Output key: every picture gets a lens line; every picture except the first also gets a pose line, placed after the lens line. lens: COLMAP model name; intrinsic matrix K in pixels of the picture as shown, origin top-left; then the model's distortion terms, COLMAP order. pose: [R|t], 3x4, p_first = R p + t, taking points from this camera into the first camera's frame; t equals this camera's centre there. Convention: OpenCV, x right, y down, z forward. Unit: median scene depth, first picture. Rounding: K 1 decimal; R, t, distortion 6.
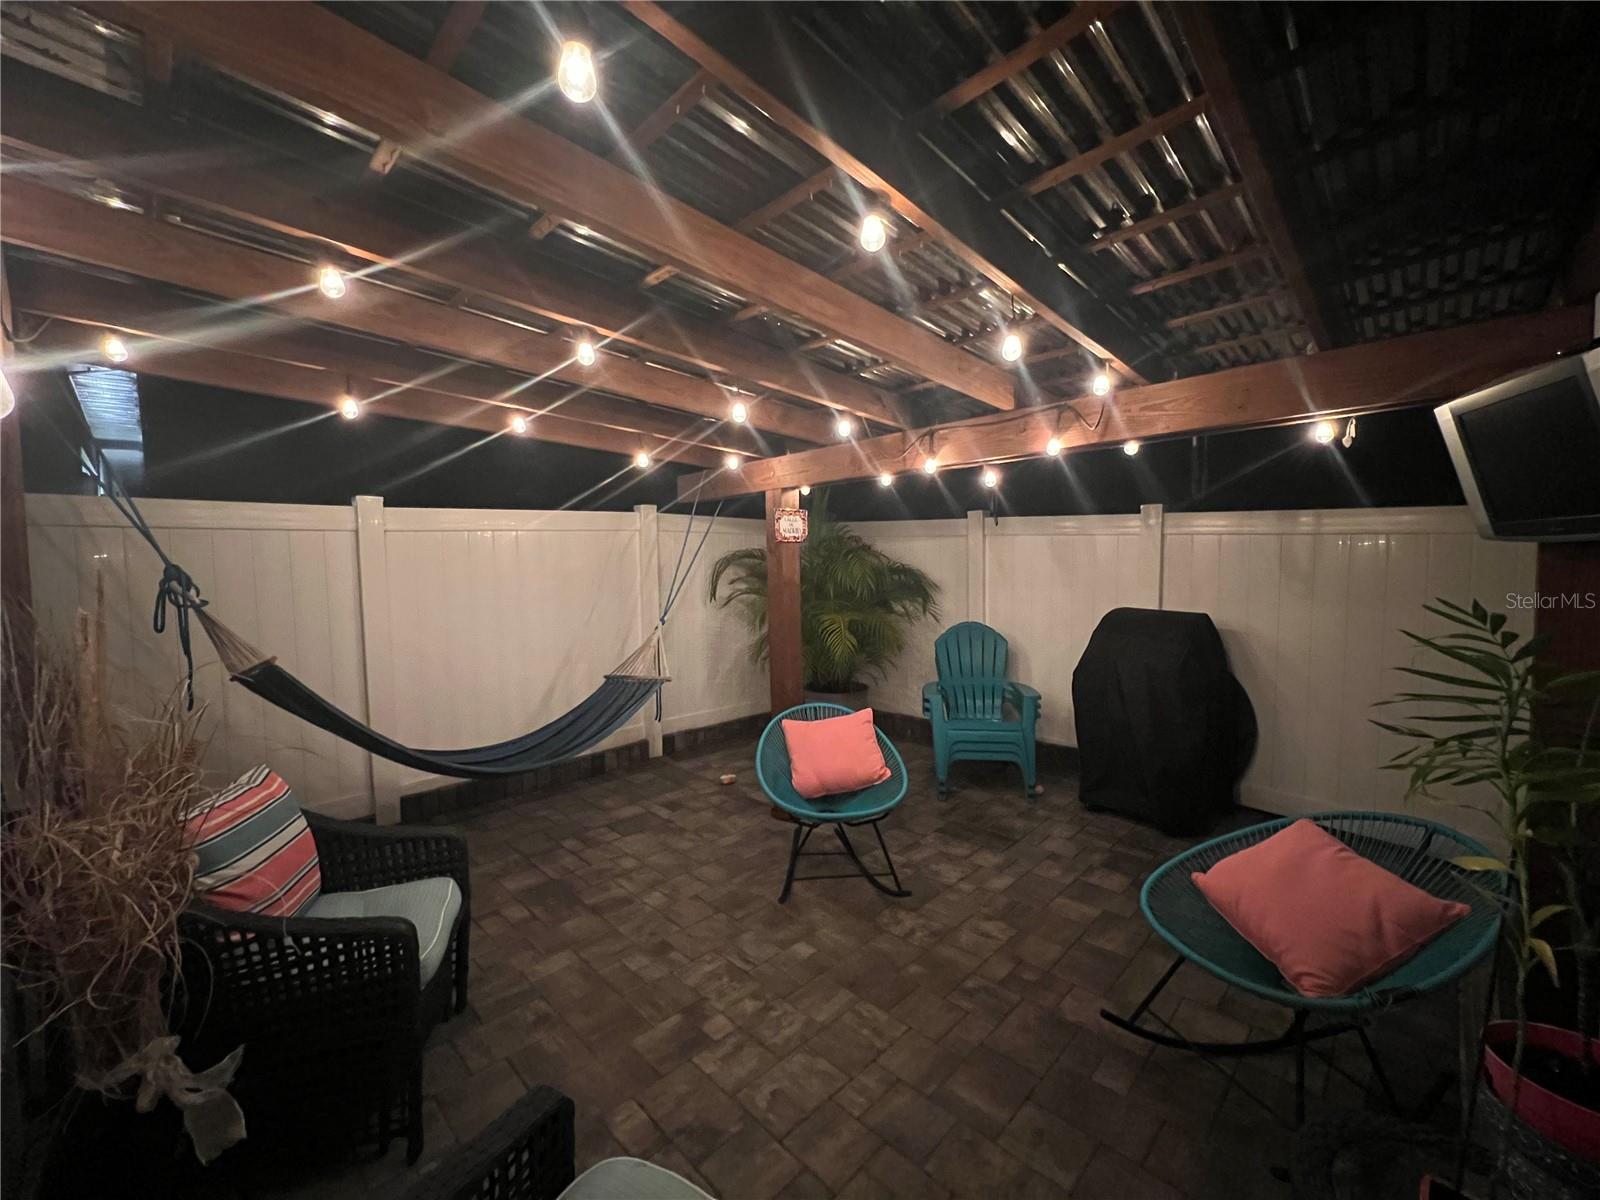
lens RADIAL K [[630.5, 0, 802.5], [0, 630.5, 607.9], [0, 0, 1]] dist [0.000548, 0.000054]
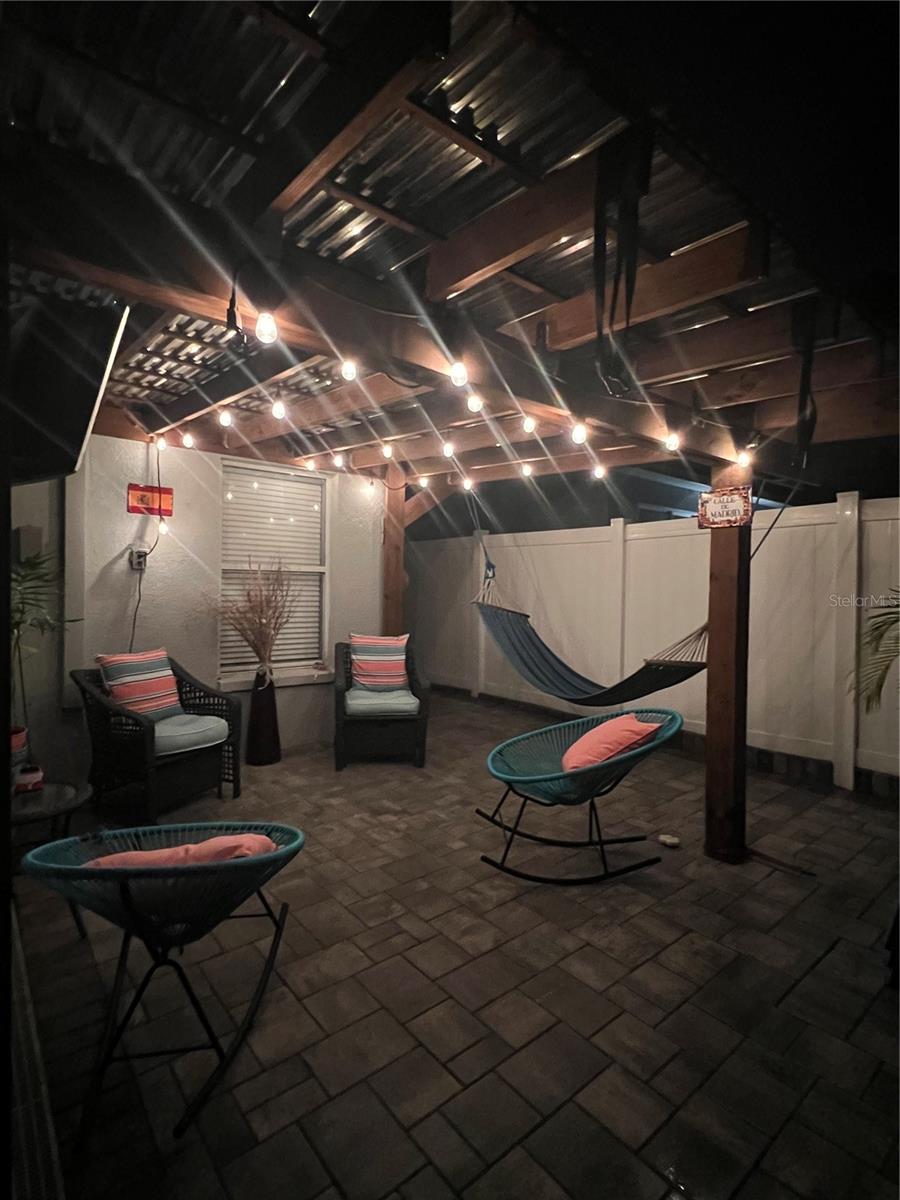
lens RADIAL K [[601.3, 0, 451.0], [0, 601.3, 598.2], [0, 0, 1]] dist [-0.003986, -0.000556]
pose [[-0.085026, 0.044196, -0.995398, 1.224136], [-0.084817, 0.995069, 0.051427, -0.028603], [0.992762, 0.088799, -0.080858, 1.048981]]
